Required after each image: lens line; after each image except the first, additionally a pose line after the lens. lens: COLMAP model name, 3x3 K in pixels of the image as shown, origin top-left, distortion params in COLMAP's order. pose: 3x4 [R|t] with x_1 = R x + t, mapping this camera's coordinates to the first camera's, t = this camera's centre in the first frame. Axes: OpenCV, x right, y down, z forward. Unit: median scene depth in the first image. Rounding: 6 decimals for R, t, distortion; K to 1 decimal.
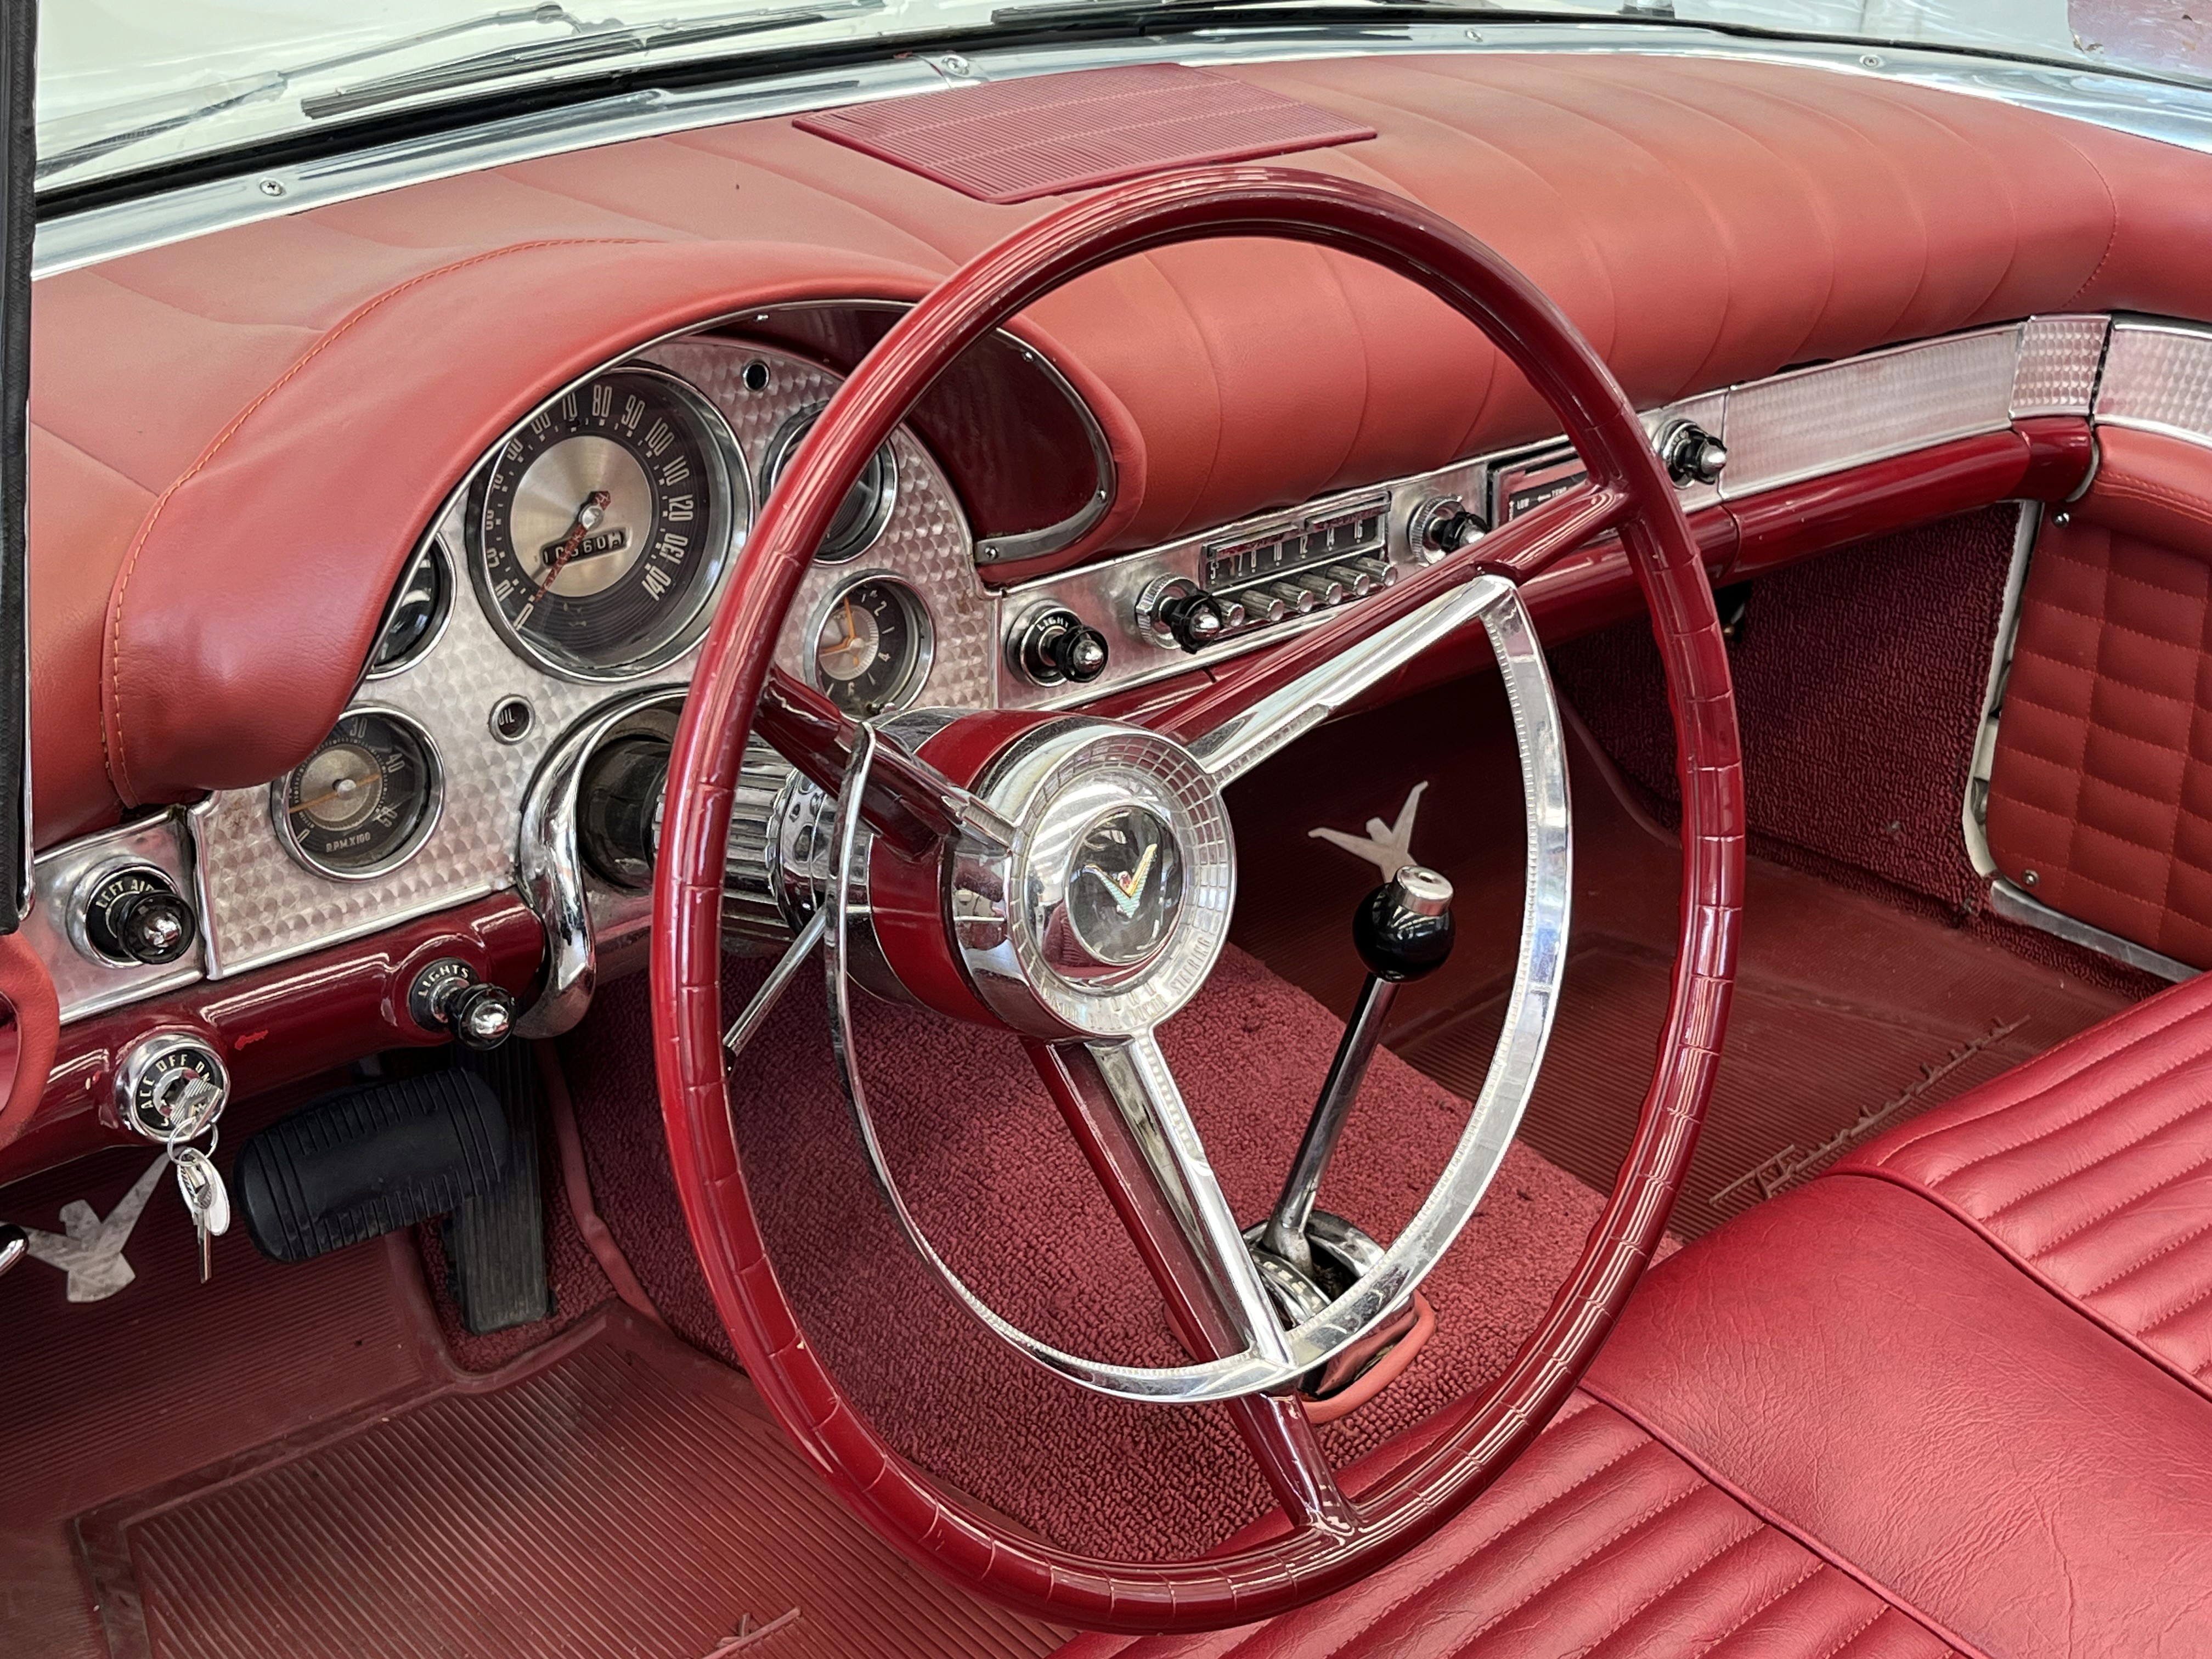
lens RADIAL K [[2820.4, 0, 1106.0], [0, 2820.4, 829.5], [0, 0, 1]] dist [0.140506, -0.032119]
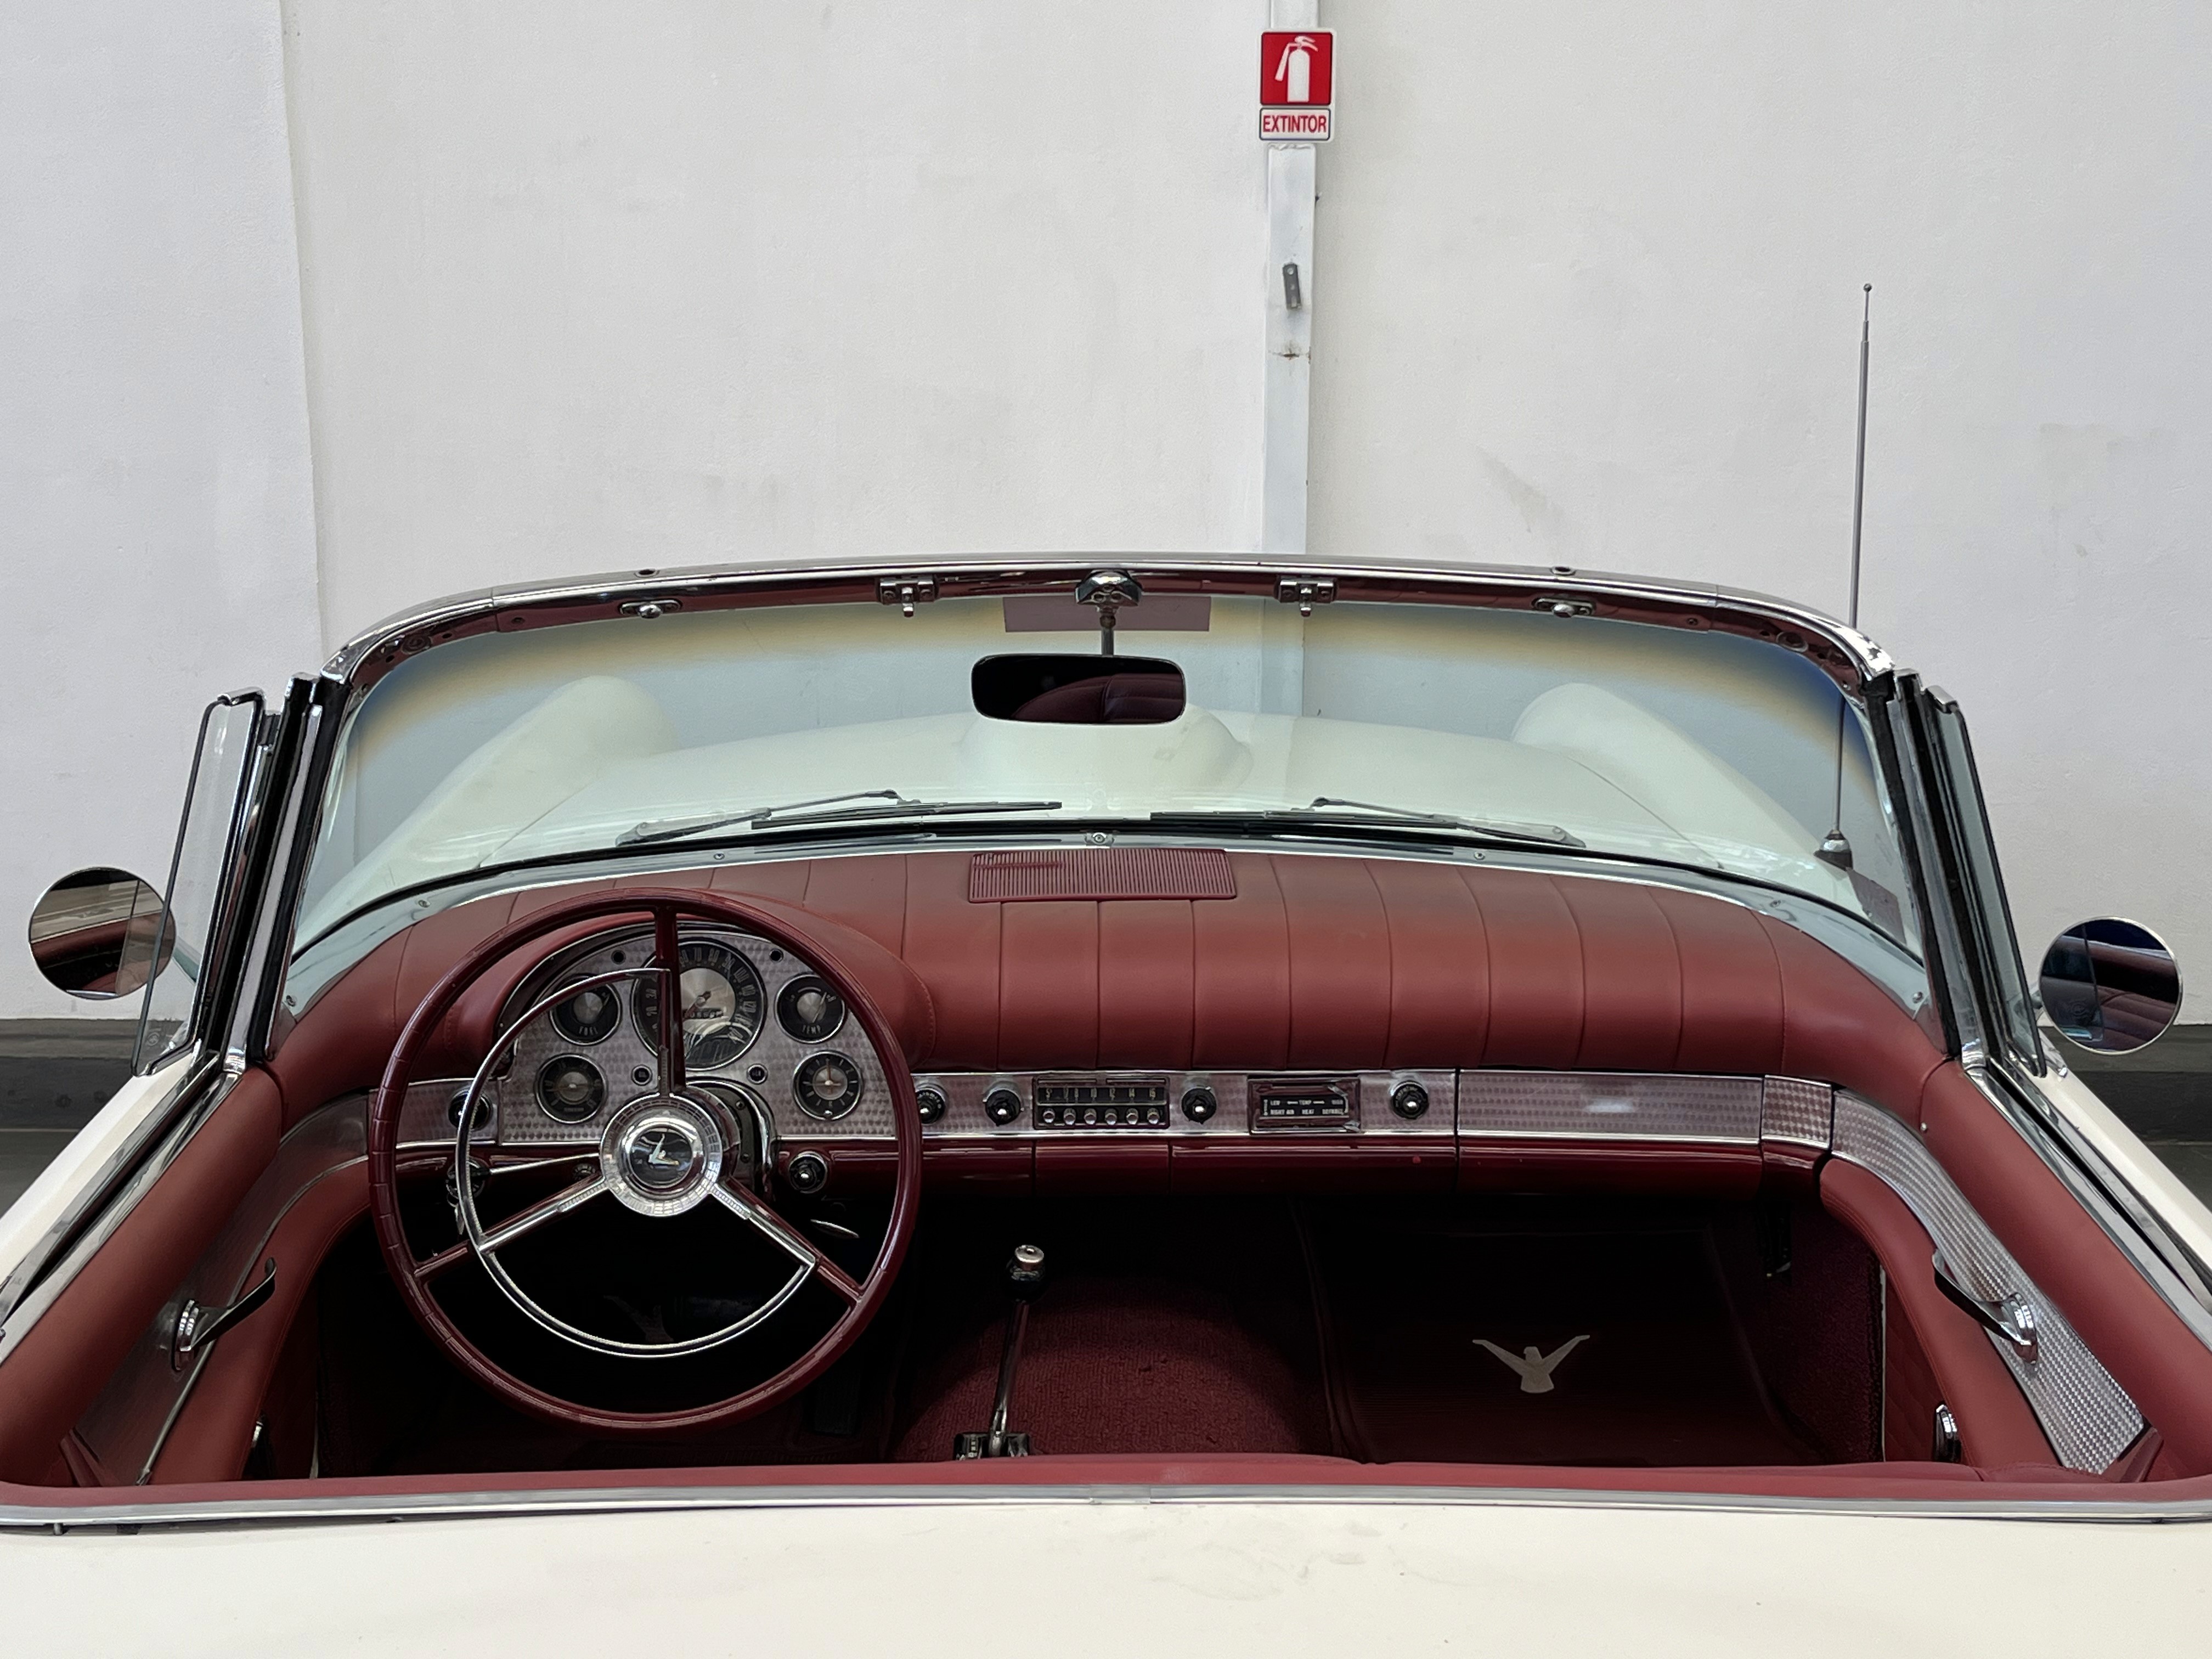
lens RADIAL K [[2820.4, 0, 1106.0], [0, 2820.4, 829.5], [0, 0, 1]] dist [0.140506, -0.032119]
pose [[0.751597, 0.113662, -0.649756, 1.328822], [-0.253967, 0.958968, -0.126021, -0.029479], [0.608771, 0.259733, 0.749624, -0.508680]]
